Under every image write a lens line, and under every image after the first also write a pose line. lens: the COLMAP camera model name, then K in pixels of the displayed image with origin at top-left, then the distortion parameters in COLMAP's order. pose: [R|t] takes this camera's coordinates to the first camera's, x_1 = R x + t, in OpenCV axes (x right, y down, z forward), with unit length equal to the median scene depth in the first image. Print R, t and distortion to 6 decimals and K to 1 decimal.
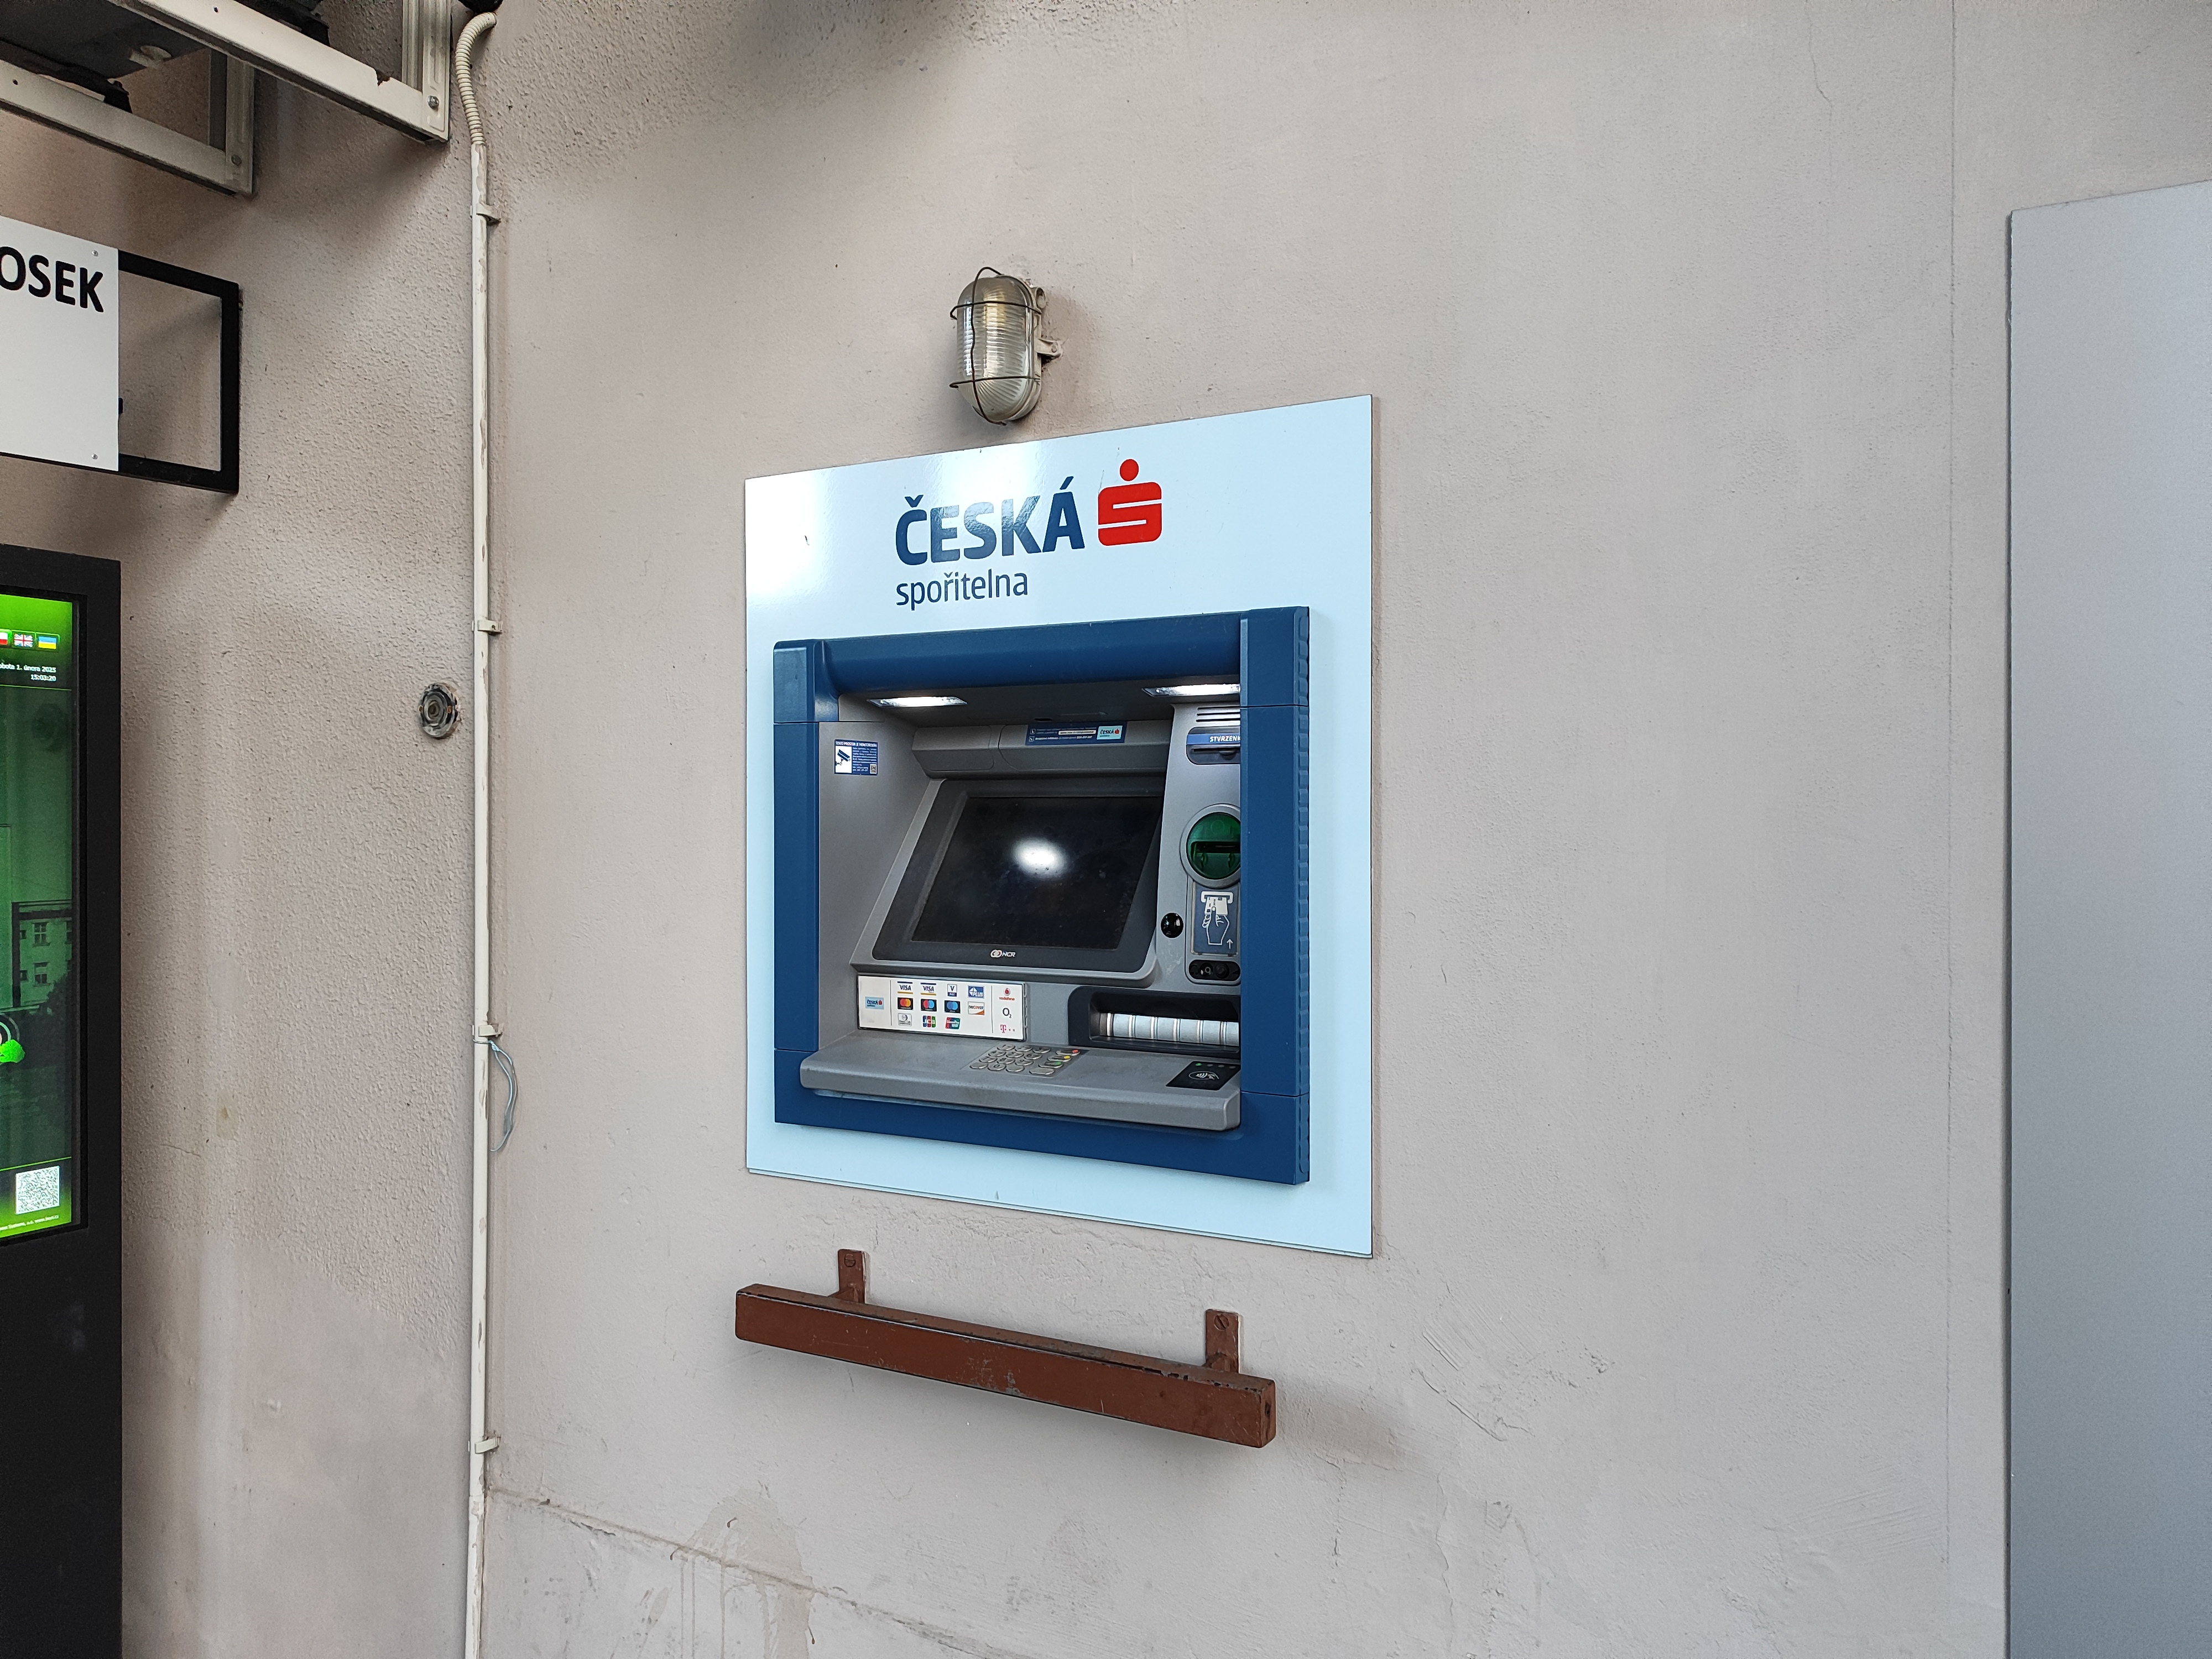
lens RADIAL K [[1559.0, 0, 1107.3], [0, 1559.0, 820.6], [0, 0, 1]] dist [0.031955, -0.004518]
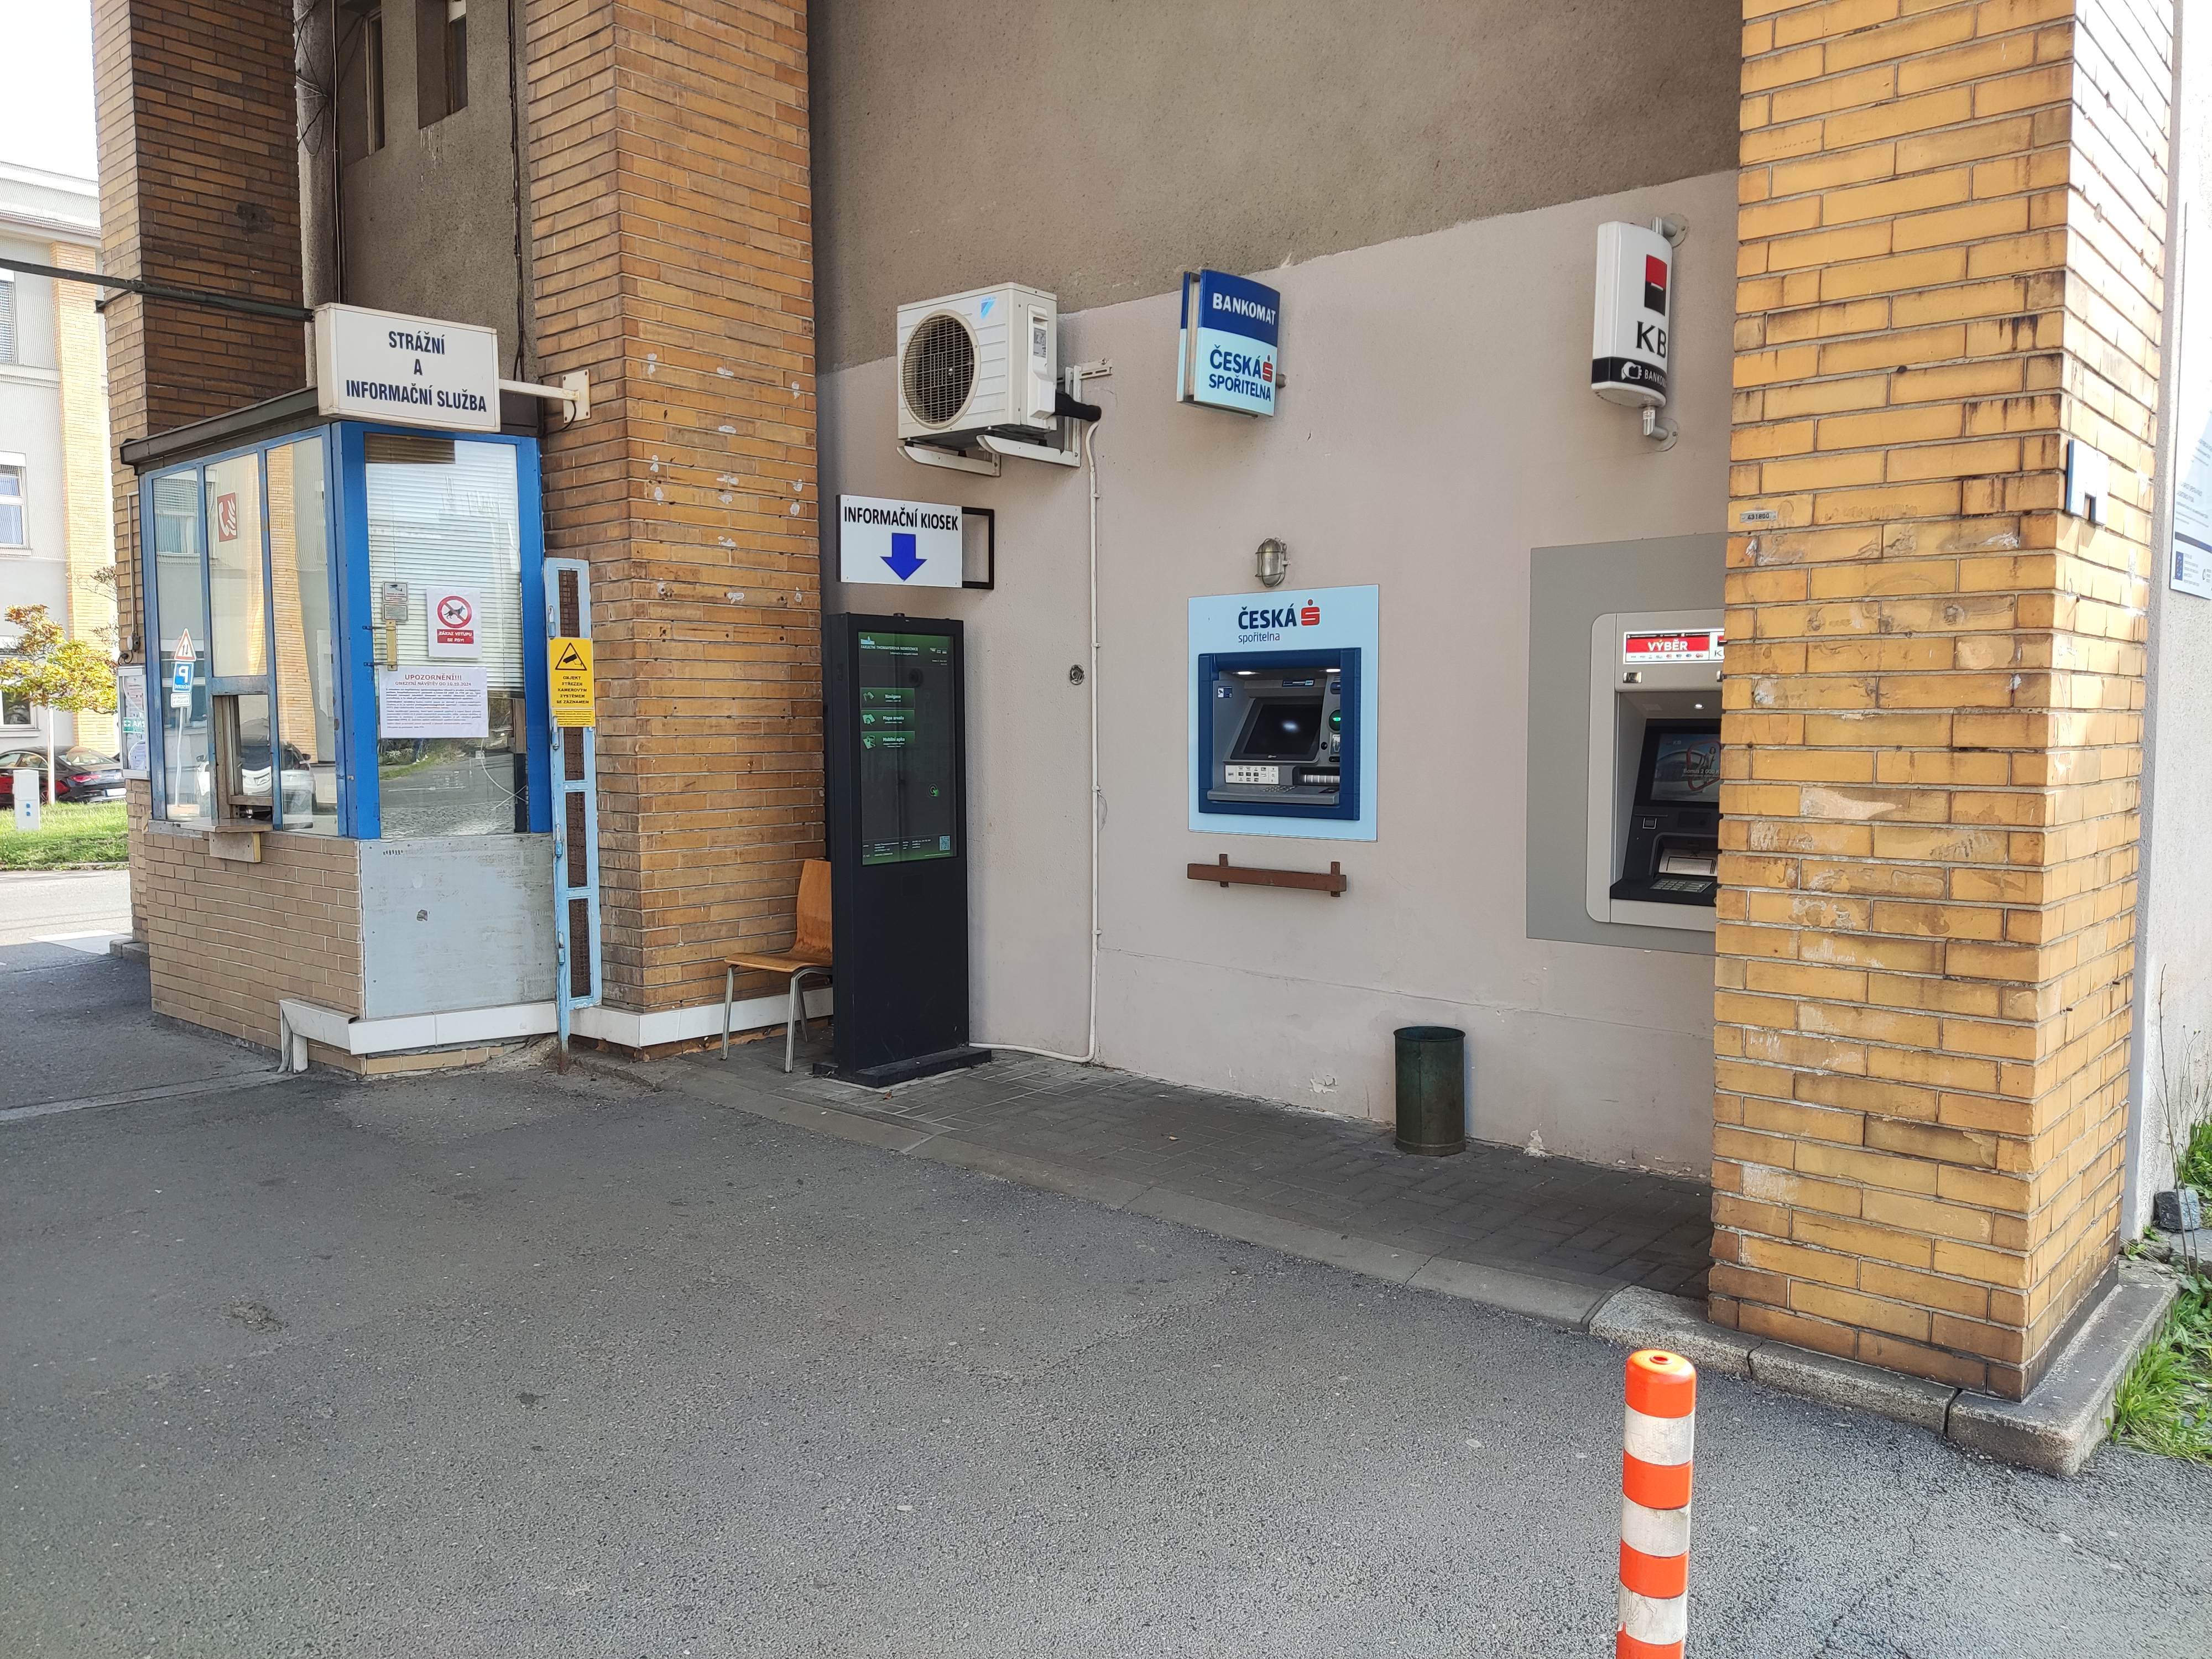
lens RADIAL K [[1645.8, 0, 1108.2], [0, 1645.8, 836.4], [0, 0, 1]] dist [0.070291, -0.114414]
pose [[0.975056, 0.012444, -0.221611, 0.342838], [0.004483, 0.997119, 0.075715, -0.004427], [0.221915, -0.074820, 0.972191, -2.265585]]
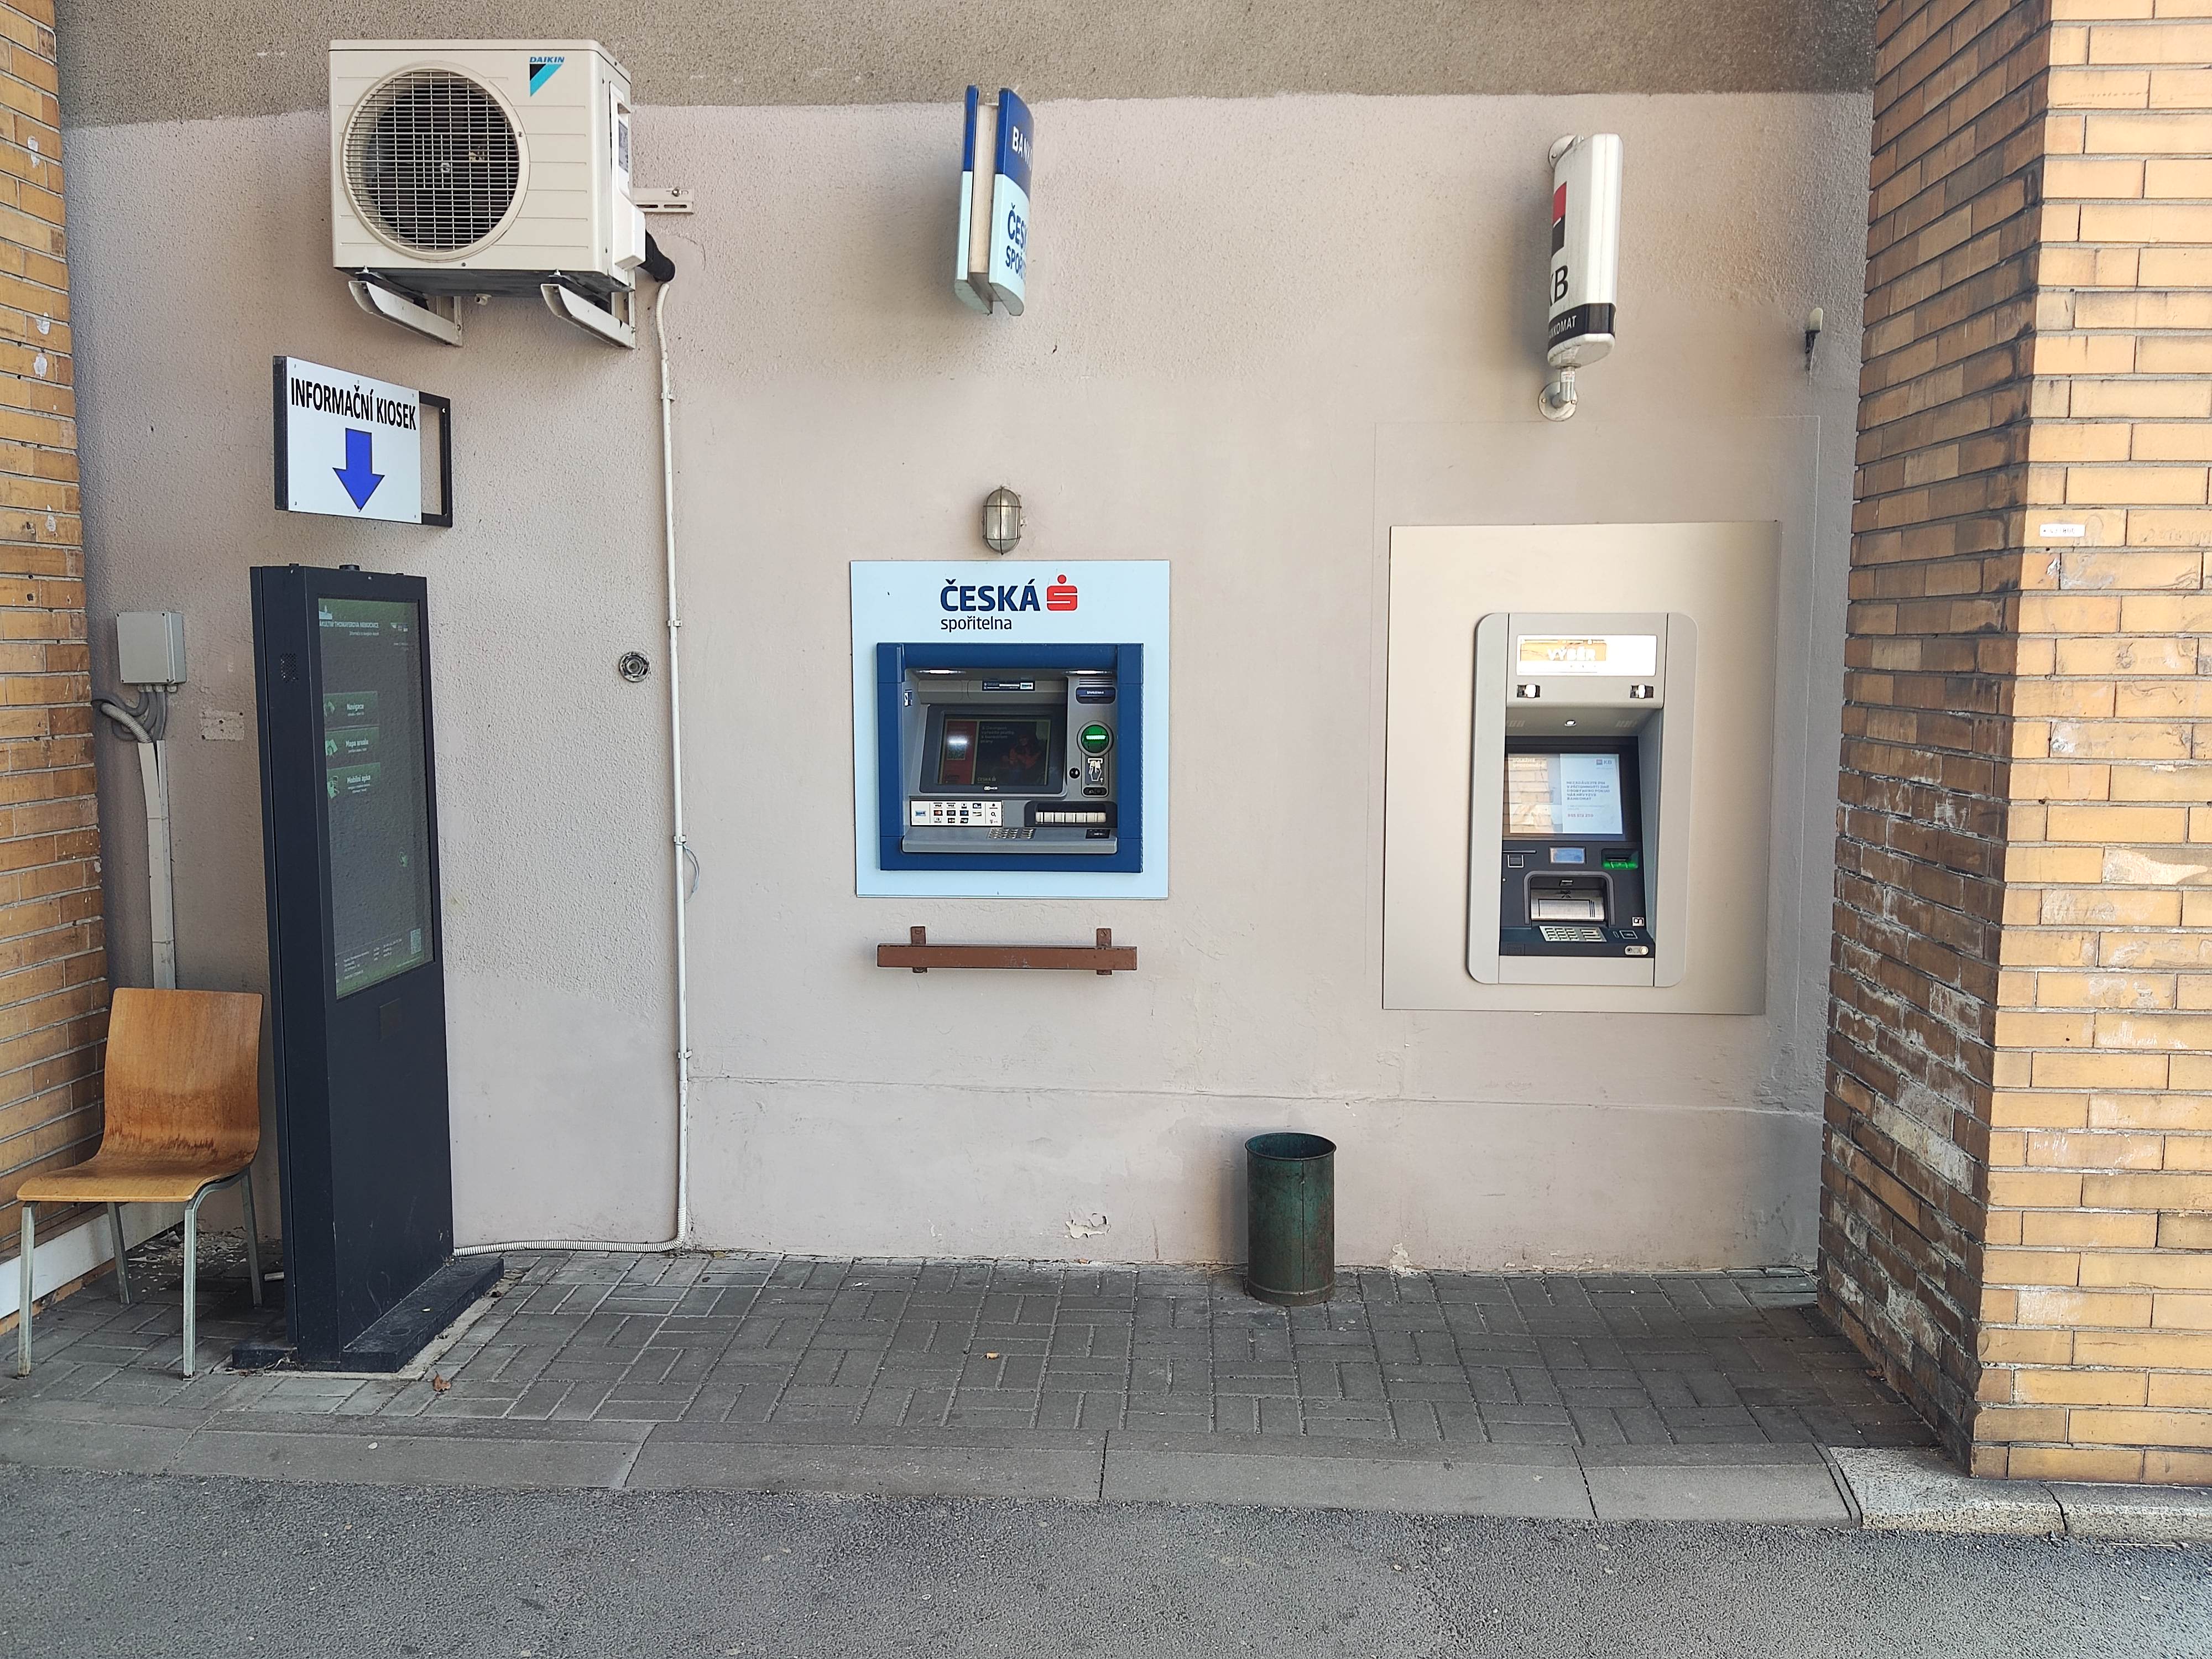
lens RADIAL K [[1790.3, 0, 1106.0], [0, 1790.3, 829.5], [0, 0, 1]] dist [0.081154, -0.118653]
pose [[0.904814, -0.043581, 0.423570, -1.014192], [-0.000874, 0.994556, 0.104197, -0.123520], [-0.425806, -0.094649, 0.899851, -1.389005]]
